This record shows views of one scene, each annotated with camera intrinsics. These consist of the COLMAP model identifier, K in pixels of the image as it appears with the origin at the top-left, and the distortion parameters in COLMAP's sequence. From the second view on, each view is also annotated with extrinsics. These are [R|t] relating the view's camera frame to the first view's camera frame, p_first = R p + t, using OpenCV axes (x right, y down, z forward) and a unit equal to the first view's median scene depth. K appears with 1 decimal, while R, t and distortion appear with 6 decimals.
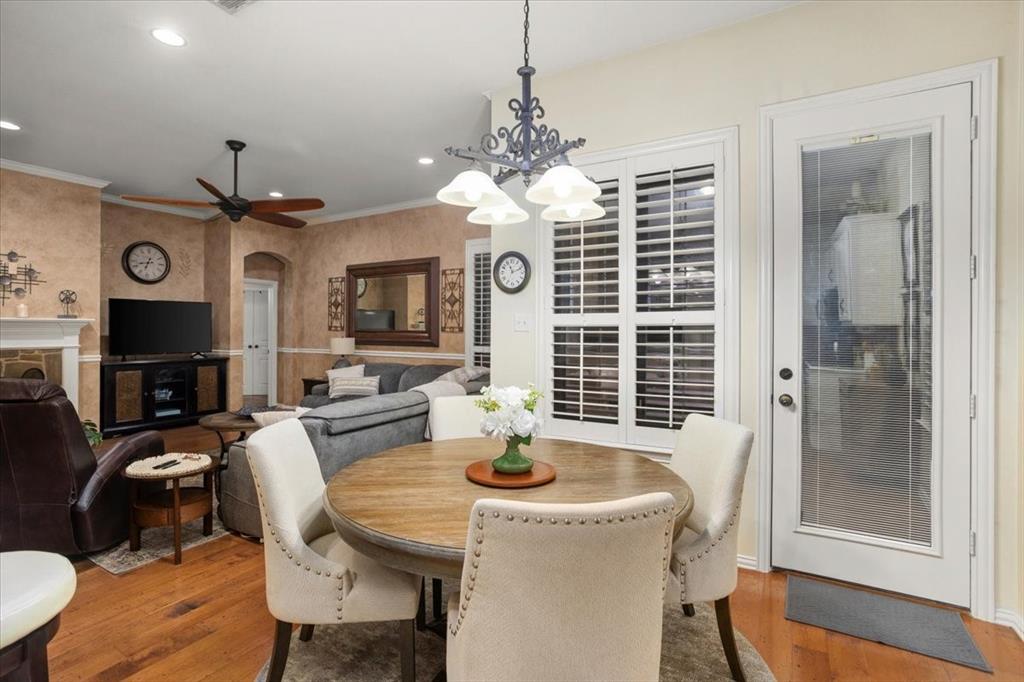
lens RADIAL K [[494.2, 0, 504.6], [0, 494.2, 326.2], [0, 0, 1]] dist [-0.016722, 0.005039]
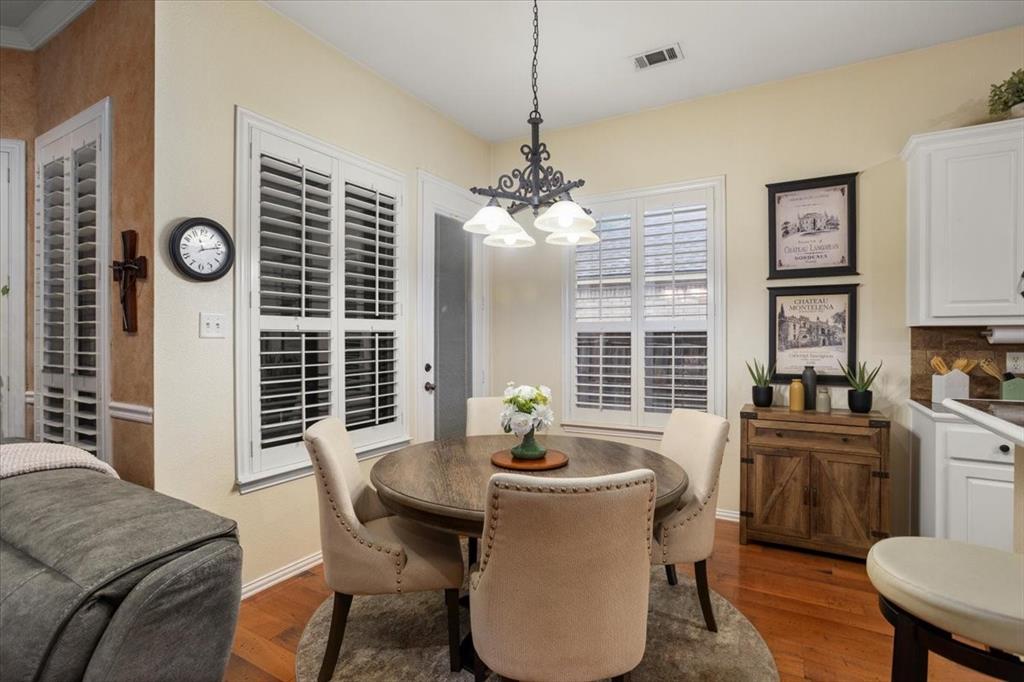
lens RADIAL K [[494.2, 0, 514.5], [0, 494.2, 334.8], [0, 0, 1]] dist [-0.016722, 0.005039]
pose [[-0.016642, 0.003205, 0.999856, -0.359017], [-0.008905, 0.999955, -0.003354, 0.002707], [-0.999822, -0.008960, -0.016612, 0.326404]]
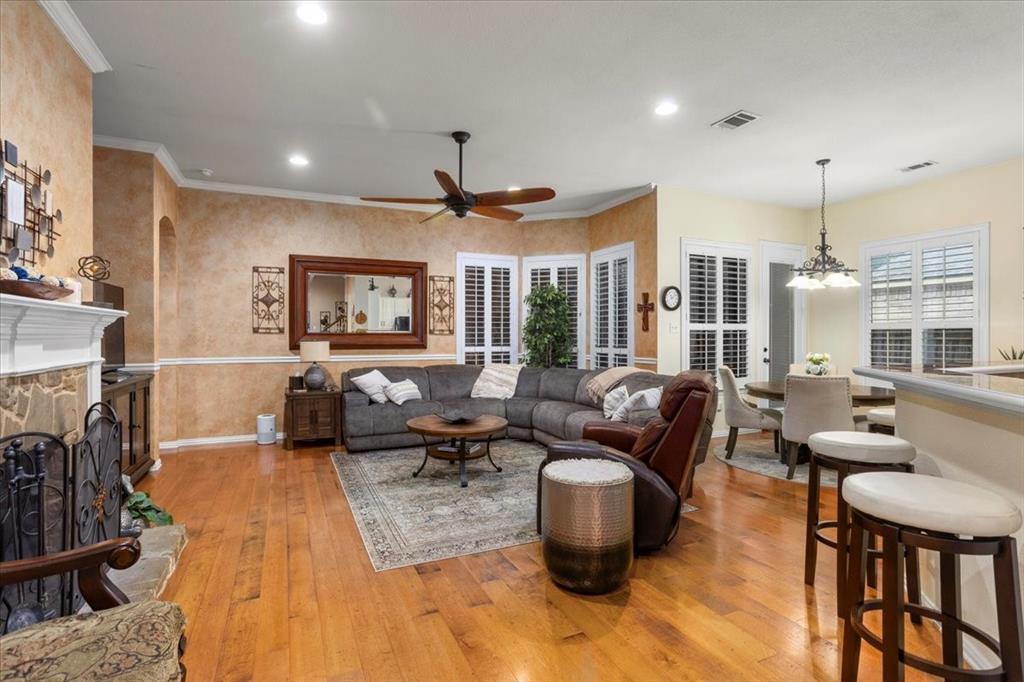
lens RADIAL K [[494.2, 0, 512.0], [0, 494.2, 338.8], [0, 0, 1]] dist [-0.016722, 0.005039]
pose [[0.570014, -0.007356, 0.821602, -0.940892], [-0.005296, 0.999906, 0.012627, 0.007098], [-0.821618, -0.011549, 0.569922, 0.265707]]
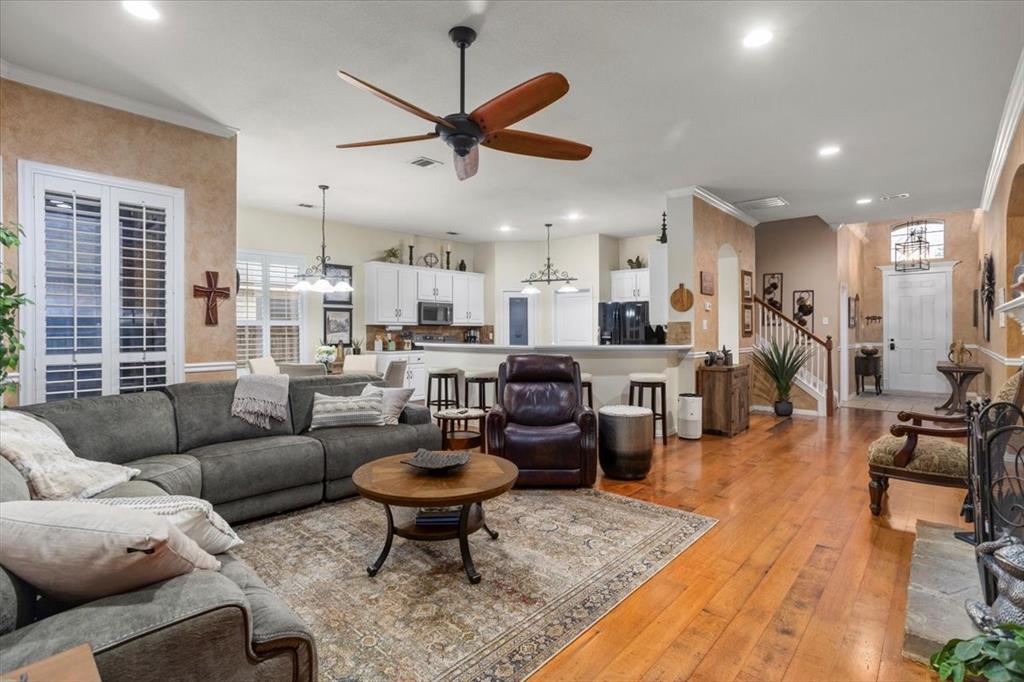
lens RADIAL K [[494.2, 0, 497.2], [0, 494.2, 327.3], [0, 0, 1]] dist [-0.016722, 0.005039]
pose [[-0.976679, 0.000021, 0.214704, -0.533058], [-0.002897, 0.999908, -0.013278, 0.013677], [-0.214685, -0.013590, -0.976589, 1.189759]]
